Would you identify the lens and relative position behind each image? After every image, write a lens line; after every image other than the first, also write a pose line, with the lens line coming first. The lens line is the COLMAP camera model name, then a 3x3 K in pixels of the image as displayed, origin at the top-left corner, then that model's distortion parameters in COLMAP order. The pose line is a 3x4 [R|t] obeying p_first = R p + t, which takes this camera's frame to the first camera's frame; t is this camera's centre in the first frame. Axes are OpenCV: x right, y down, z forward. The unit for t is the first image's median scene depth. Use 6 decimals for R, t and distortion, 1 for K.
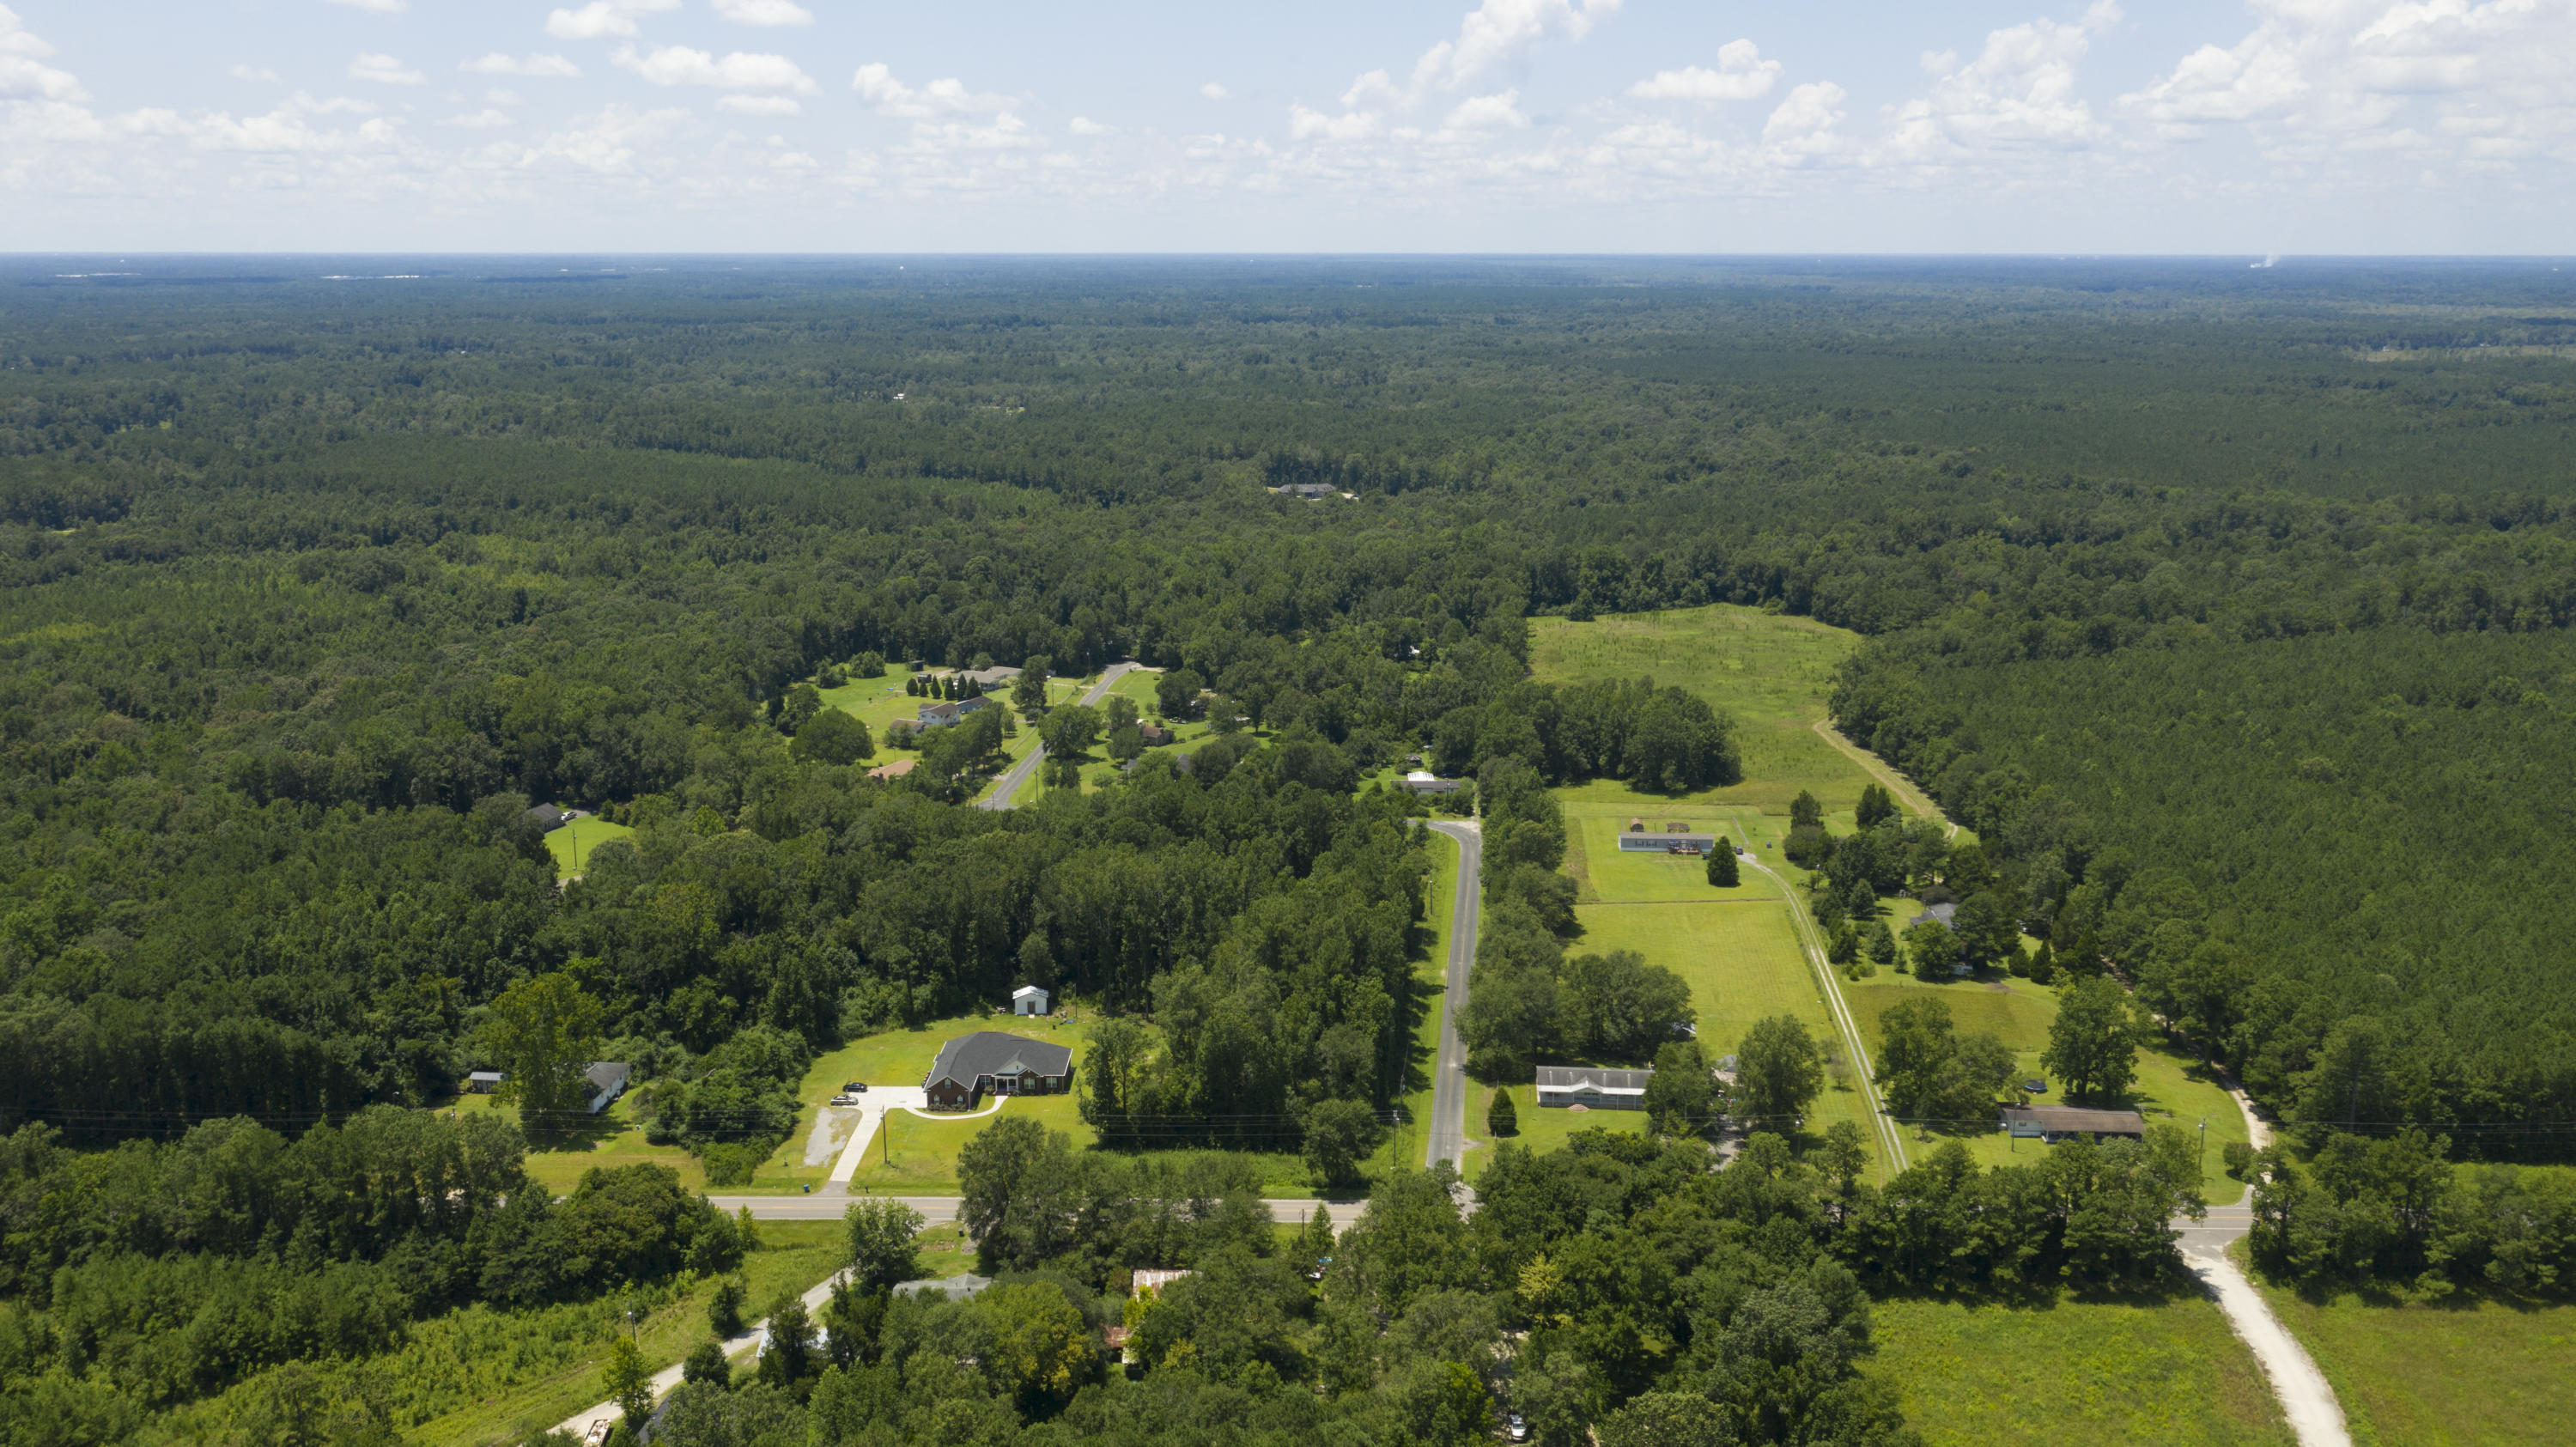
lens RADIAL K [[2056.7, 0, 1282.3], [0, 2056.7, 730.3], [0, 0, 1]] dist [0.001715, 0.006251]
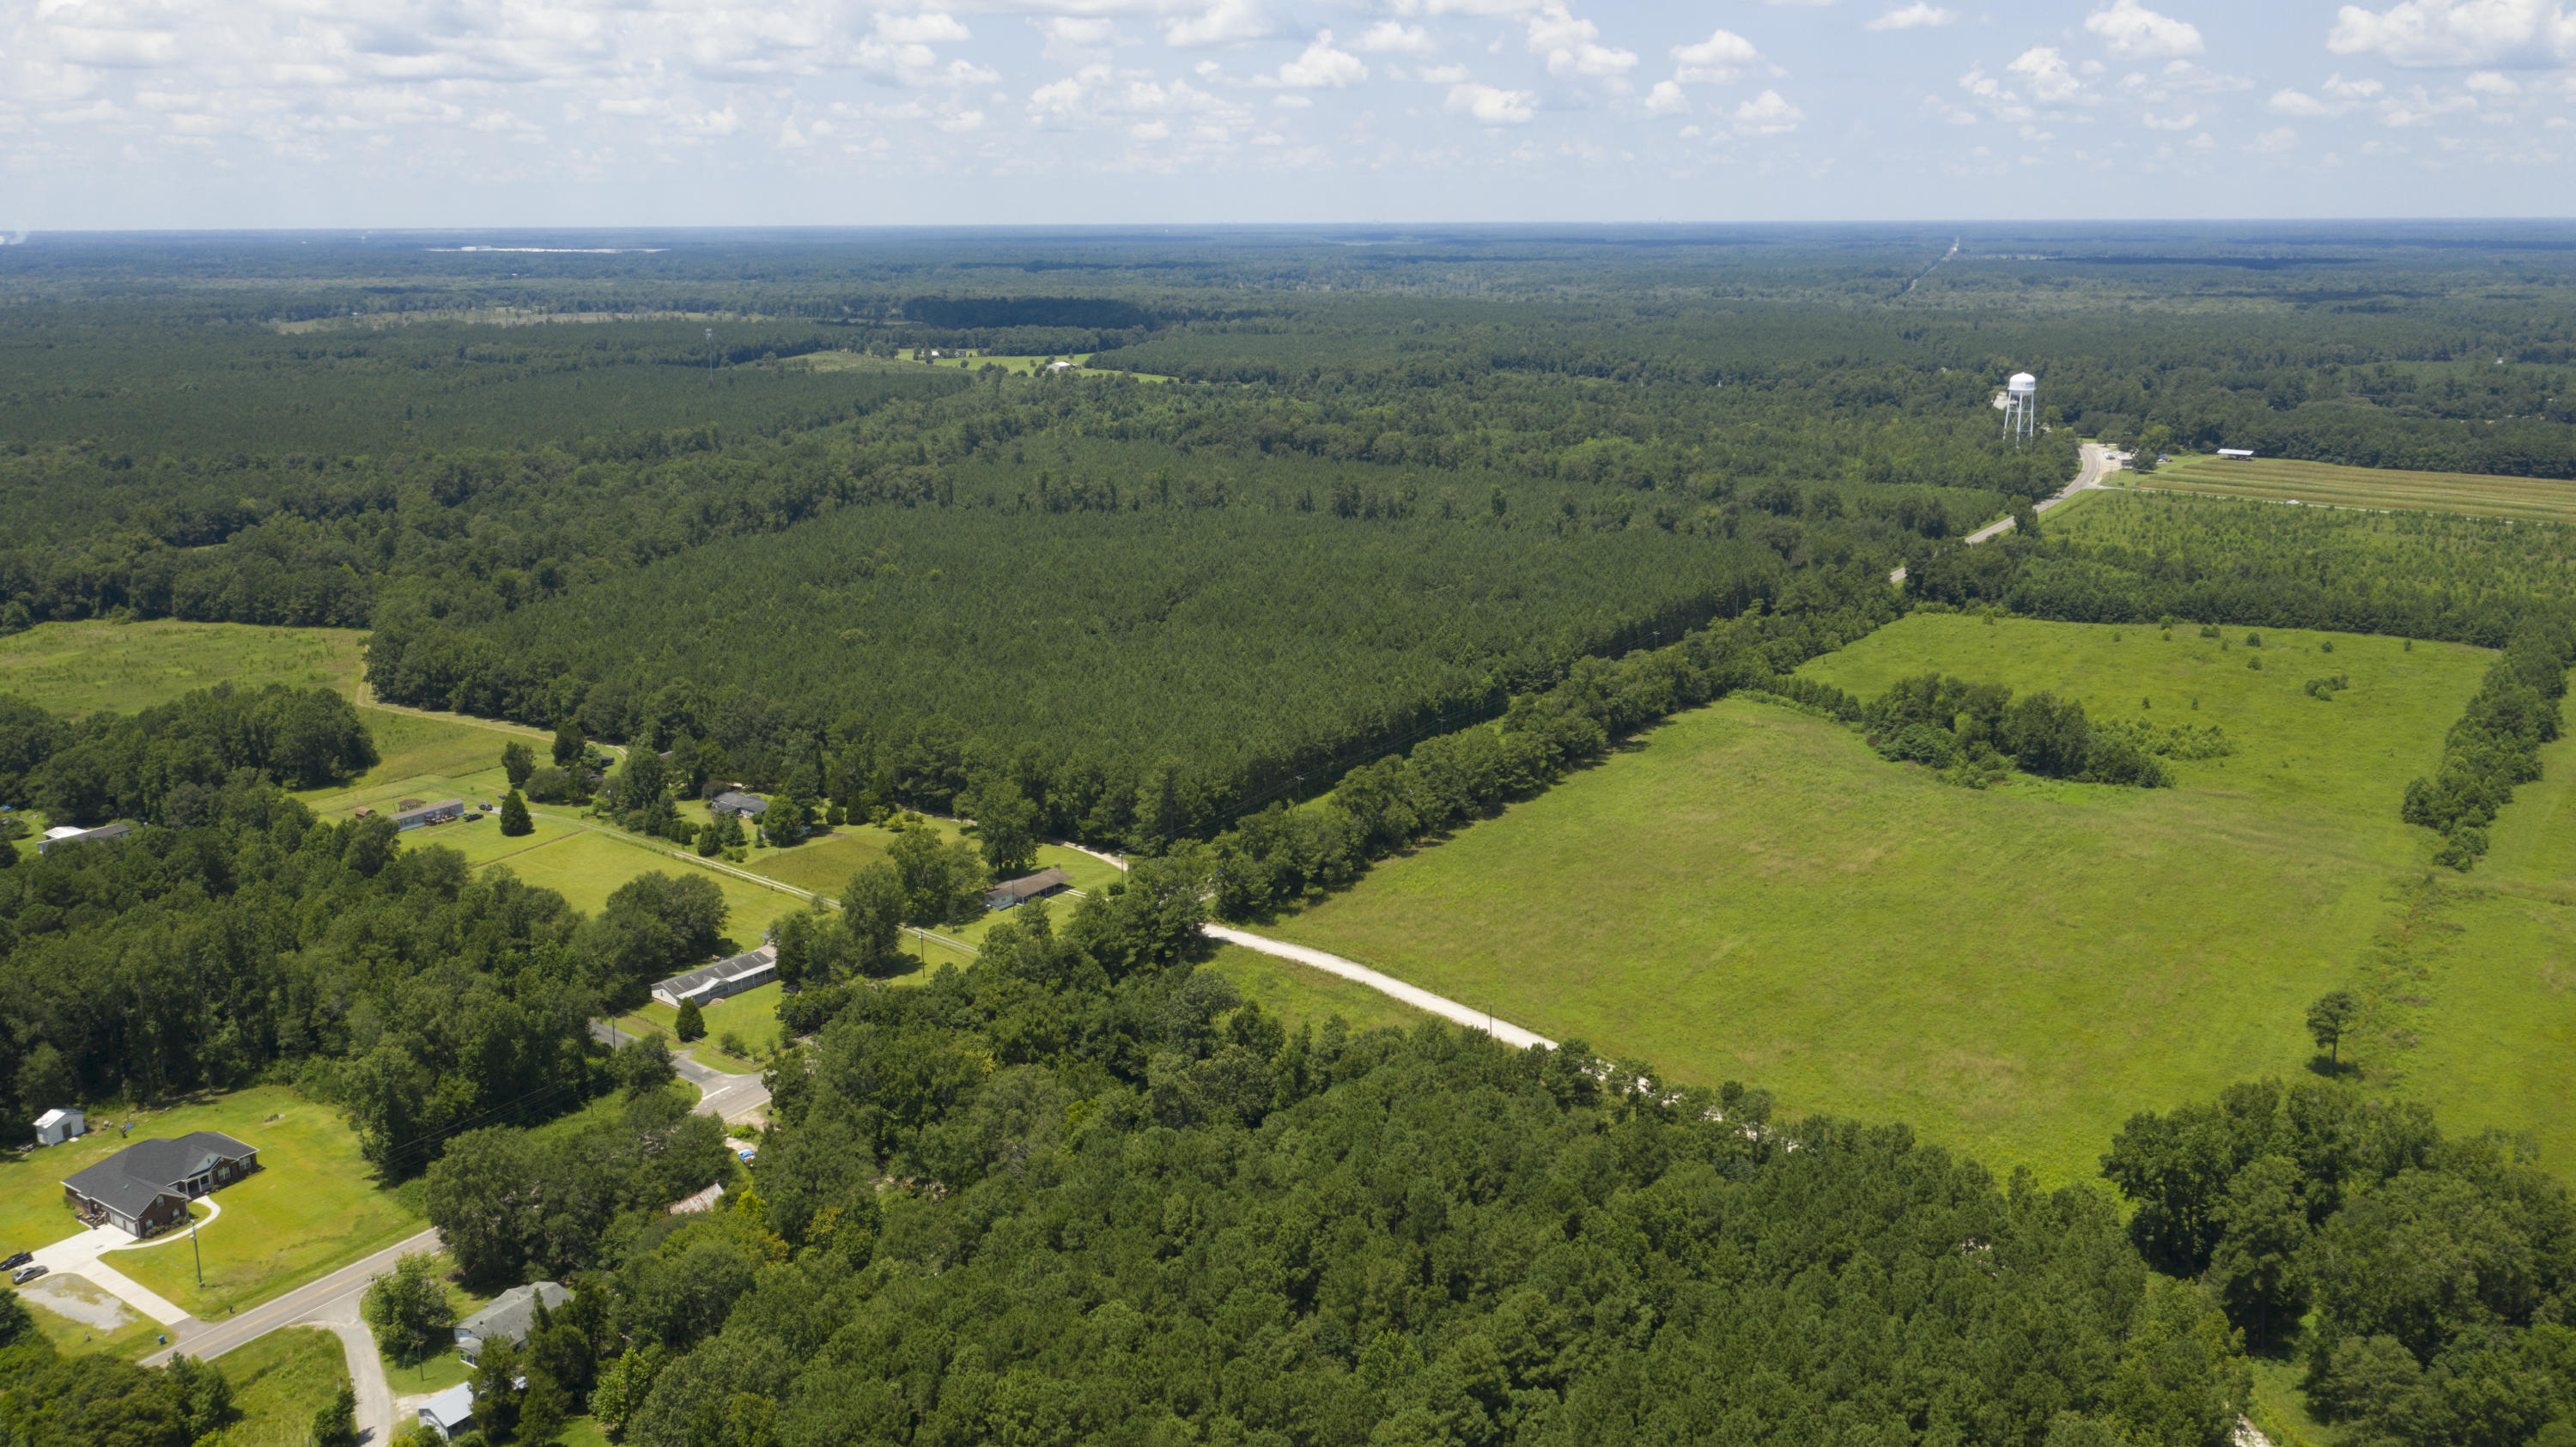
lens RADIAL K [[2044.1, 0, 1284.1], [0, 2044.1, 735.1], [0, 0, 1]] dist [-0.004619, 0.008108]
pose [[0.546406, -0.210696, 0.810585, -0.268025], [0.197608, 0.972946, 0.119694, -0.015170], [-0.813875, 0.094776, 0.573259, 0.041447]]
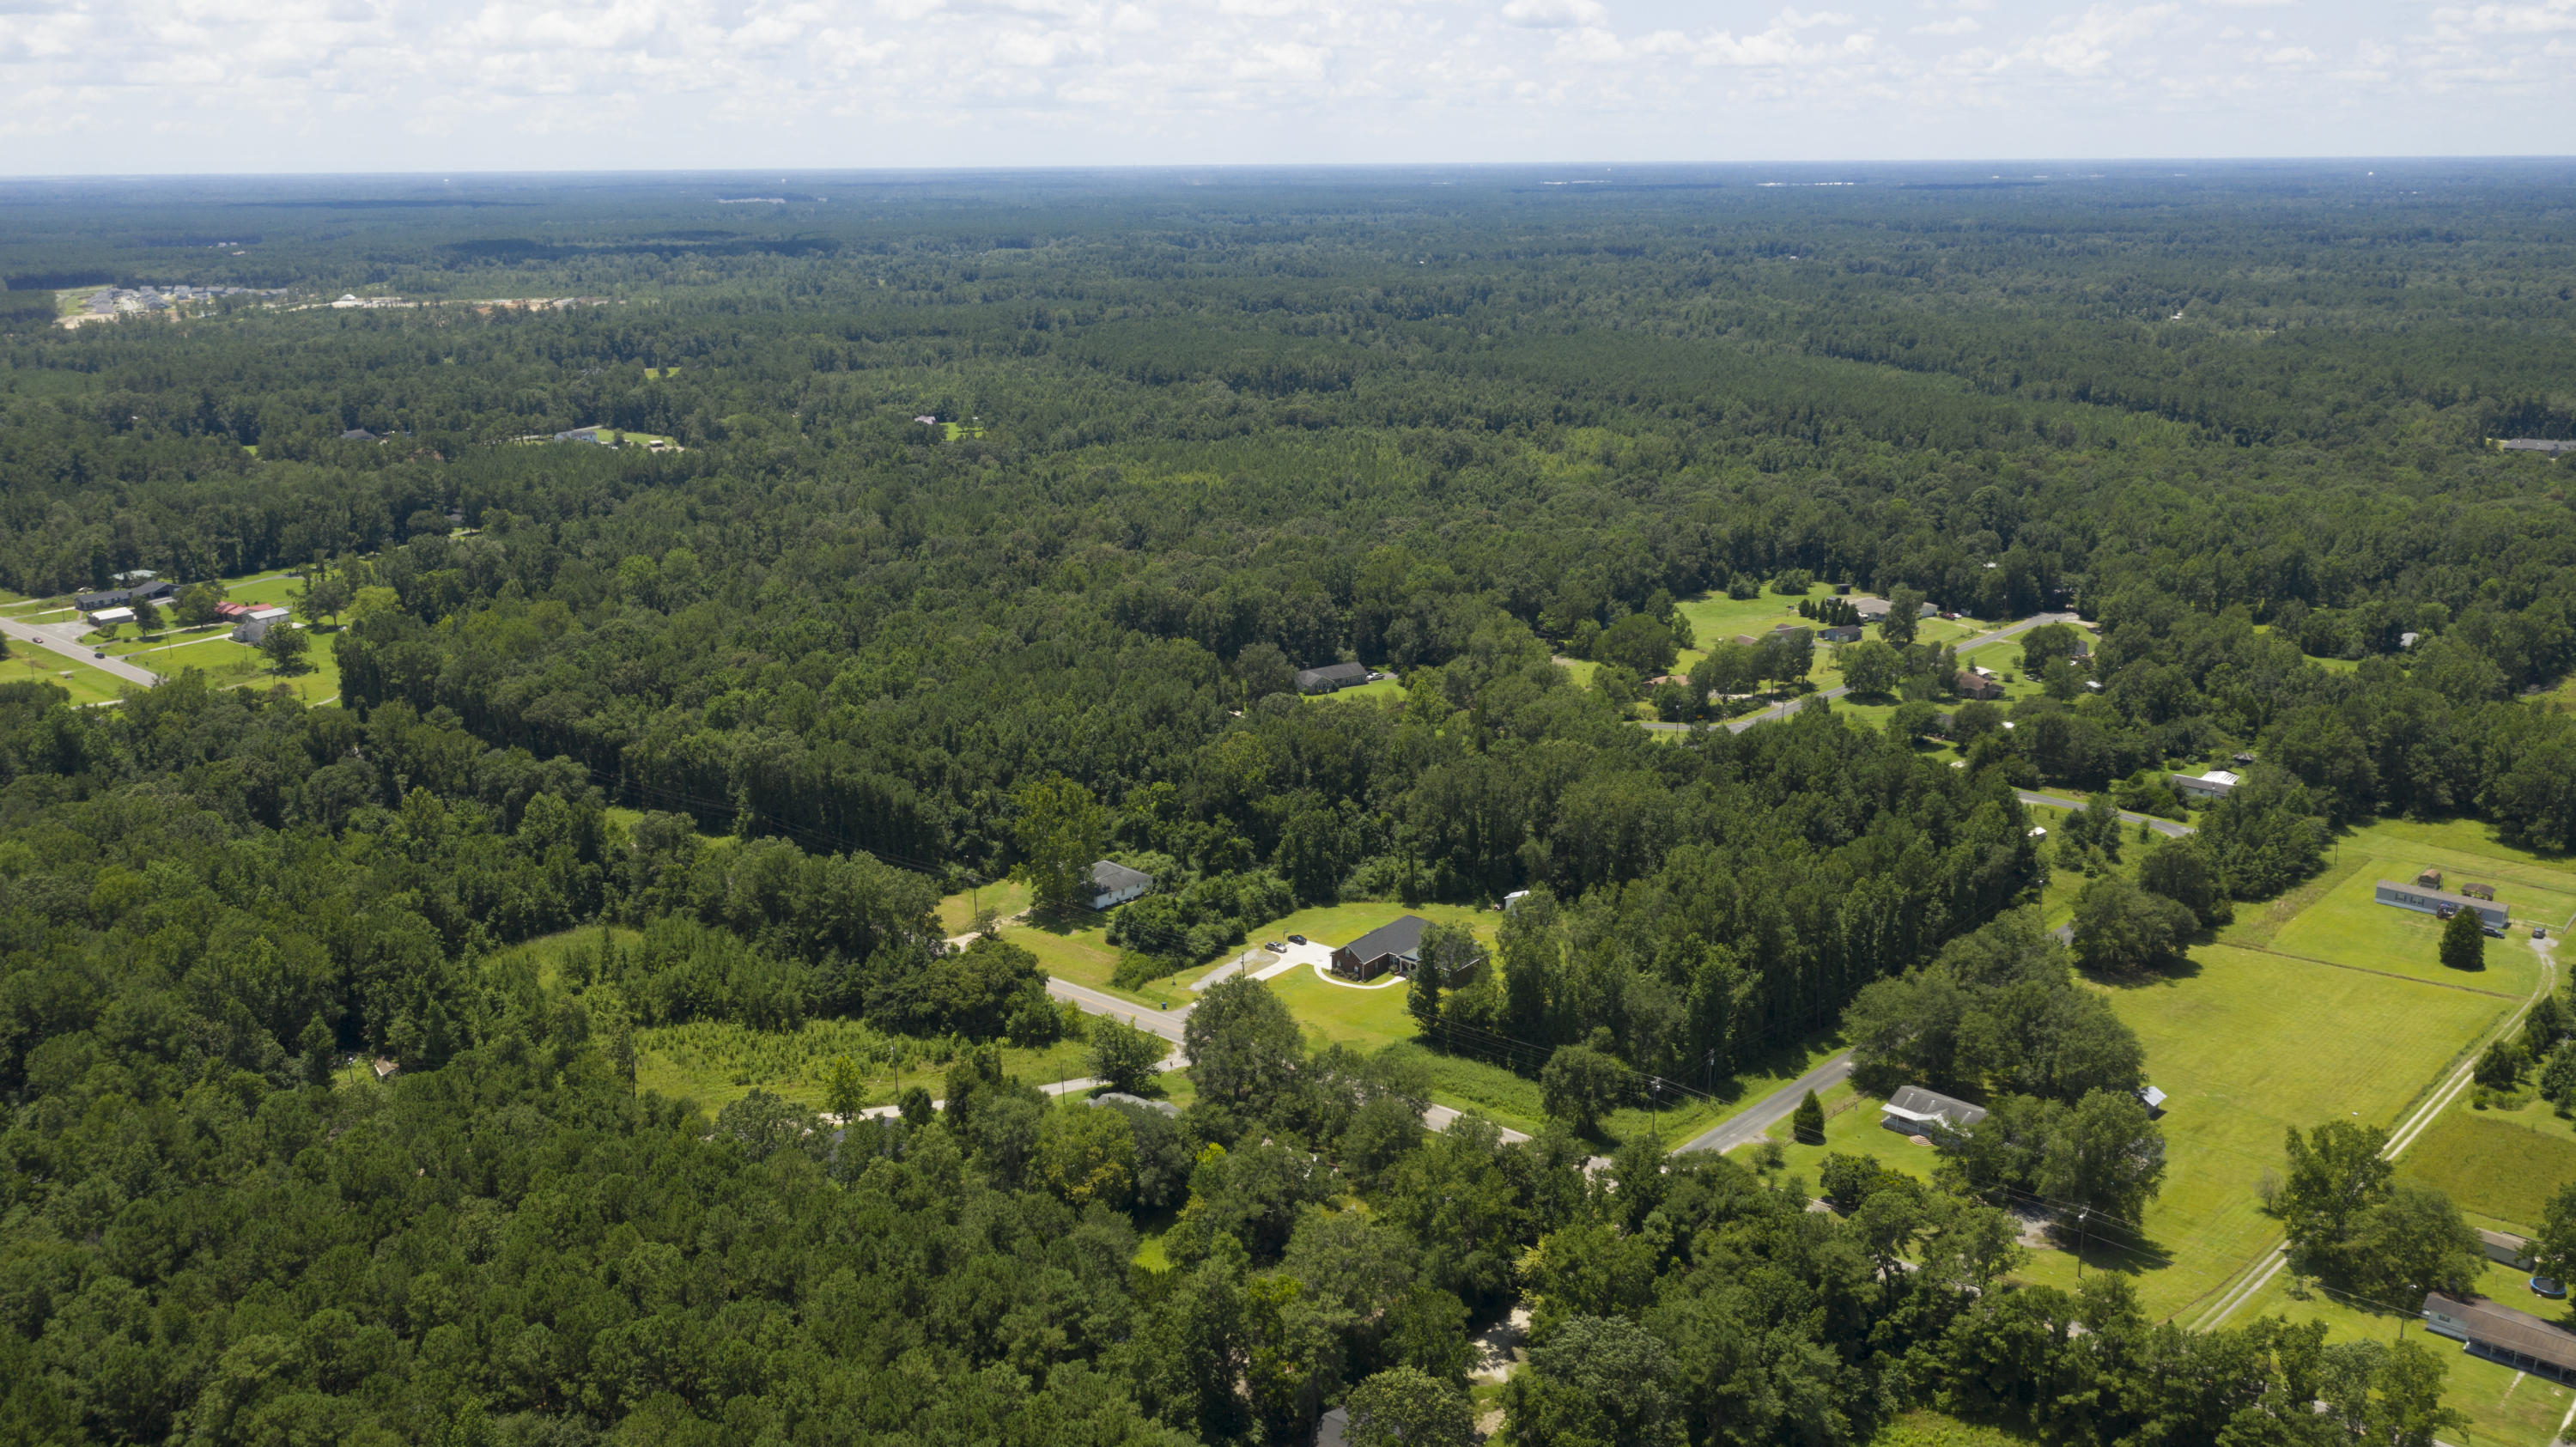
lens RADIAL K [[2044.1, 0, 1284.1], [0, 2044.1, 735.1], [0, 0, 1]] dist [-0.004619, 0.008108]
pose [[0.784742, 0.161862, -0.598315, 0.202677], [-0.133672, 0.986780, 0.091632, -0.015688], [0.605237, 0.008071, 0.796004, 0.061338]]
